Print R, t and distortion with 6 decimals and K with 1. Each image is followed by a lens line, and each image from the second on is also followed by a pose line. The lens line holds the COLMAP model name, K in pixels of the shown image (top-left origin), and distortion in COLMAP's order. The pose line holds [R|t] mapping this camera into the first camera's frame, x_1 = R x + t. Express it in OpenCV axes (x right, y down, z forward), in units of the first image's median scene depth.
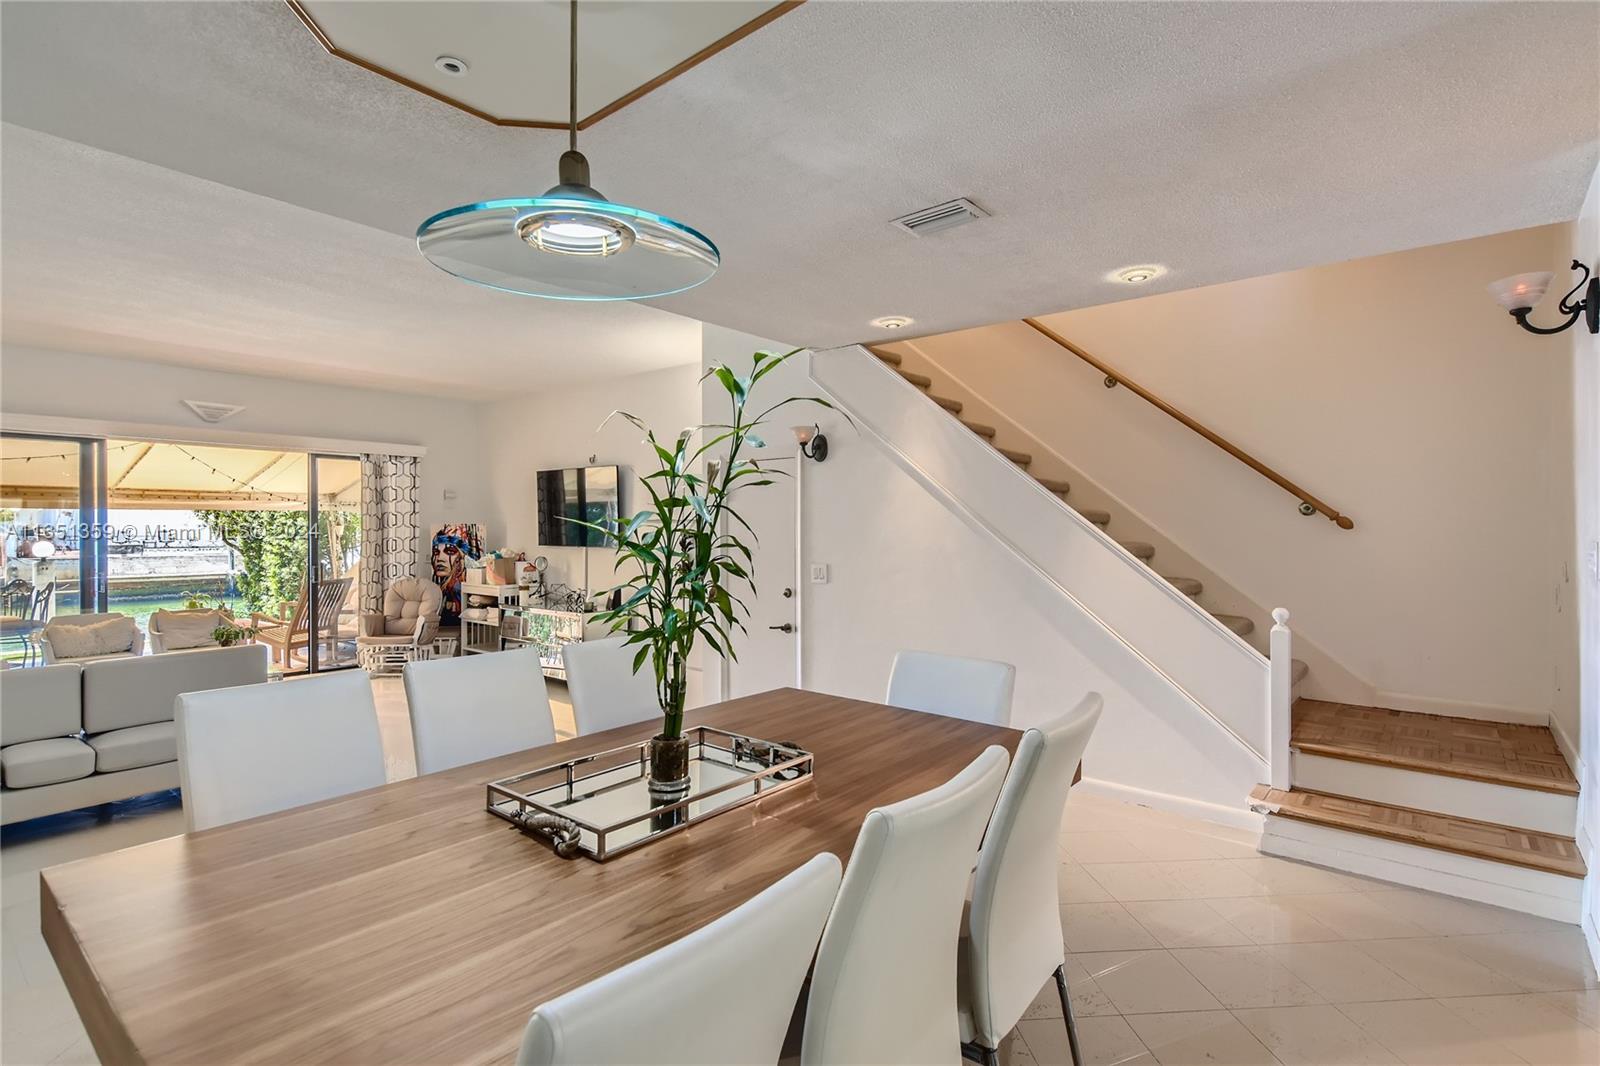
lens RADIAL K [[772.1, 0, 806.7], [0, 772.1, 528.6], [0, 0, 1]] dist [0.028819, -0.010848]
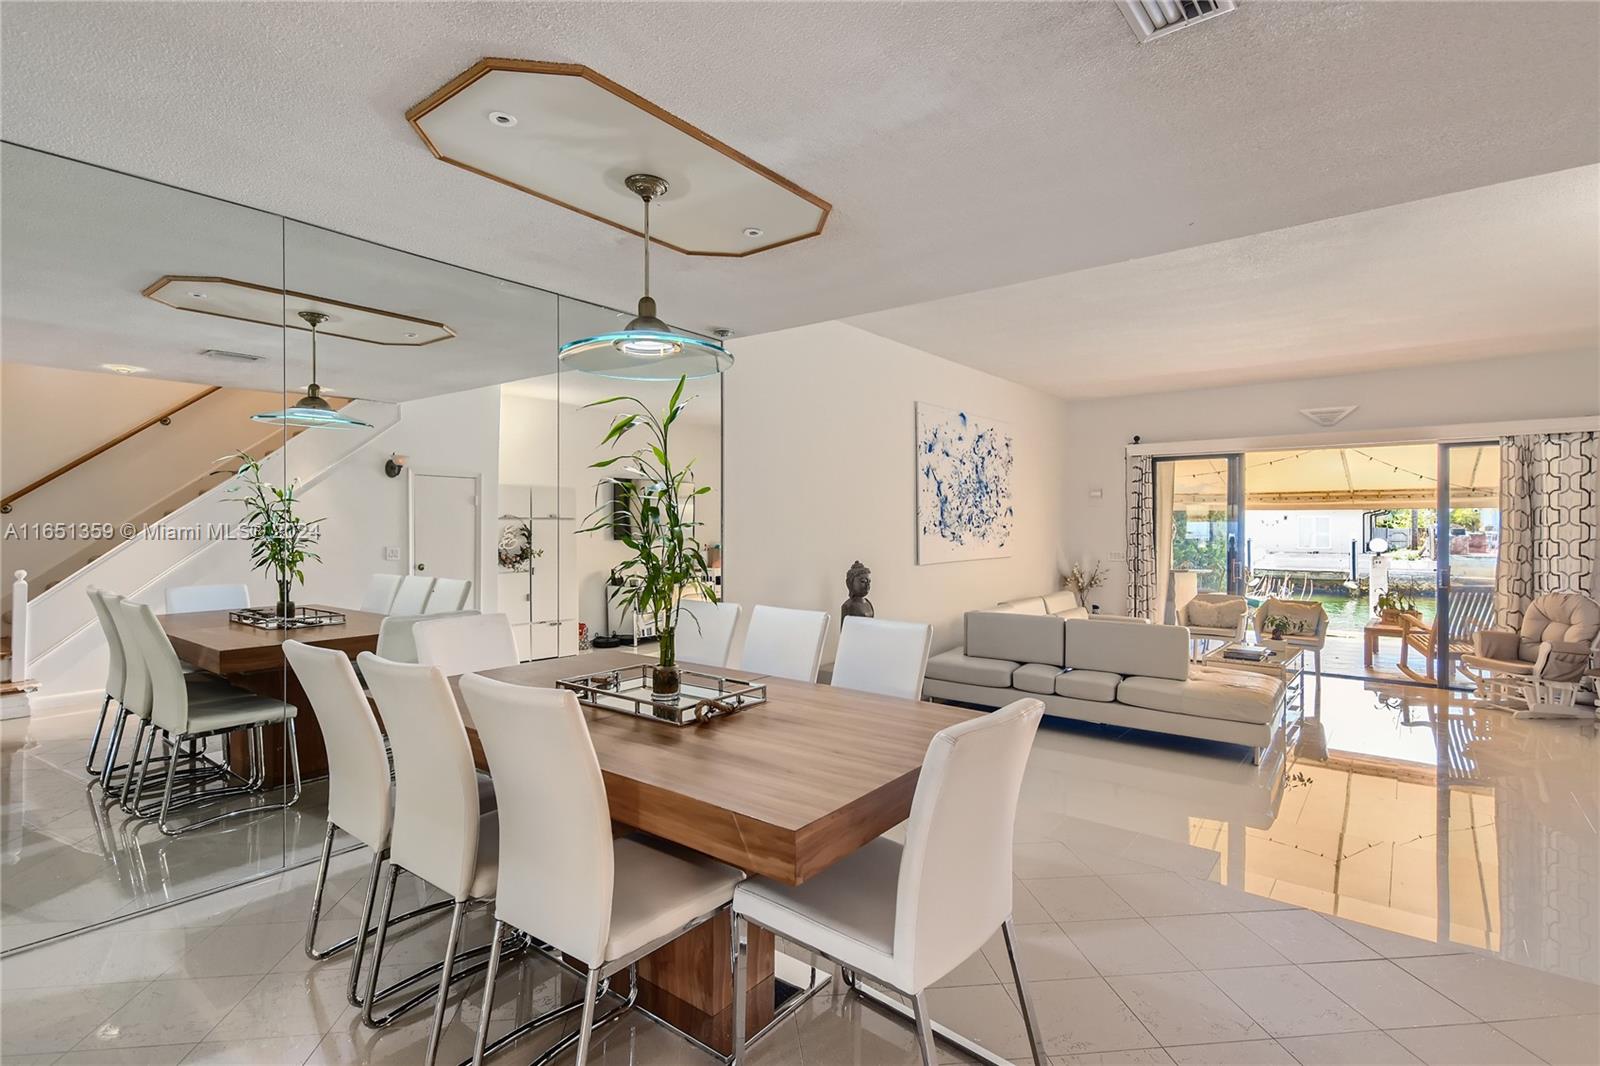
lens RADIAL K [[772.1, 0, 803.0], [0, 772.1, 529.3], [0, 0, 1]] dist [0.028819, -0.010848]
pose [[0.026891, 0.005314, -0.999624, 0.245028], [-0.003245, 0.999981, 0.005228, 0.000036], [0.999633, 0.003103, 0.026908, 0.237461]]
